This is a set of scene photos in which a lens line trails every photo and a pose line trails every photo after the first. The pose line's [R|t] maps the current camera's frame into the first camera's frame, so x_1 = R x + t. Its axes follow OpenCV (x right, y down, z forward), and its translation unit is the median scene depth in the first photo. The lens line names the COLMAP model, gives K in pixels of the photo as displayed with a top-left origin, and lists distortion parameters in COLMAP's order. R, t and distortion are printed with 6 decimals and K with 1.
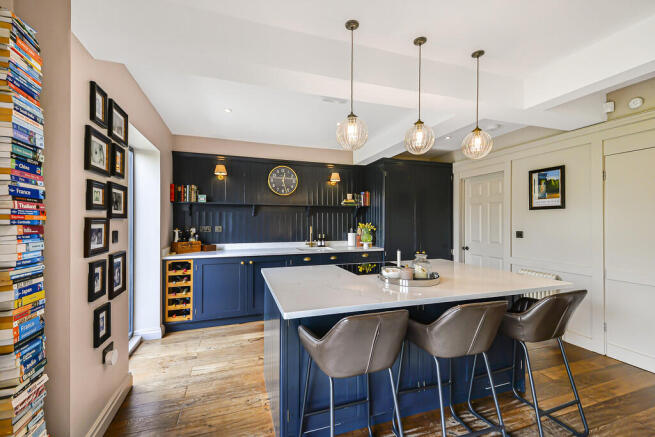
lens RADIAL K [[272.5, 0, 327.5], [0, 272.5, 218.5], [0, 0, 1]] dist [0.002132, 0.000162]
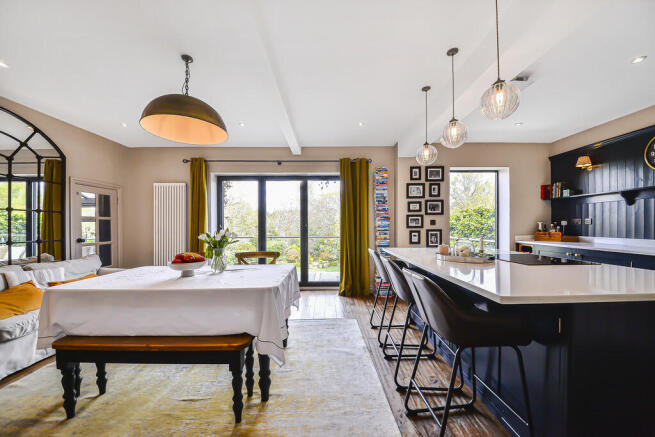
lens RADIAL K [[239.6, 0, 332.3], [0, 239.6, 223.5], [0, 0, 1]] dist [-0.000895, -0.000098]
pose [[-0.314575, -0.000720, -0.949232, 1.228749], [0.016865, 0.999838, -0.006348, 0.062894], [0.949083, -0.018006, -0.314512, 0.705933]]
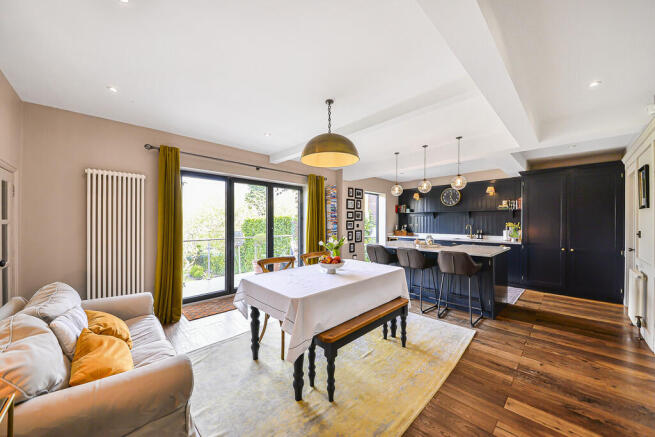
lens RADIAL K [[228.8, 0, 326.6], [0, 228.8, 223.1], [0, 0, 1]] dist [-0.001880, -0.000129]
pose [[0.415254, 0.002991, -0.909701, 1.503238], [0.008327, 0.999940, 0.007088, 0.006670], [0.909667, -0.010519, 0.415204, -0.515950]]
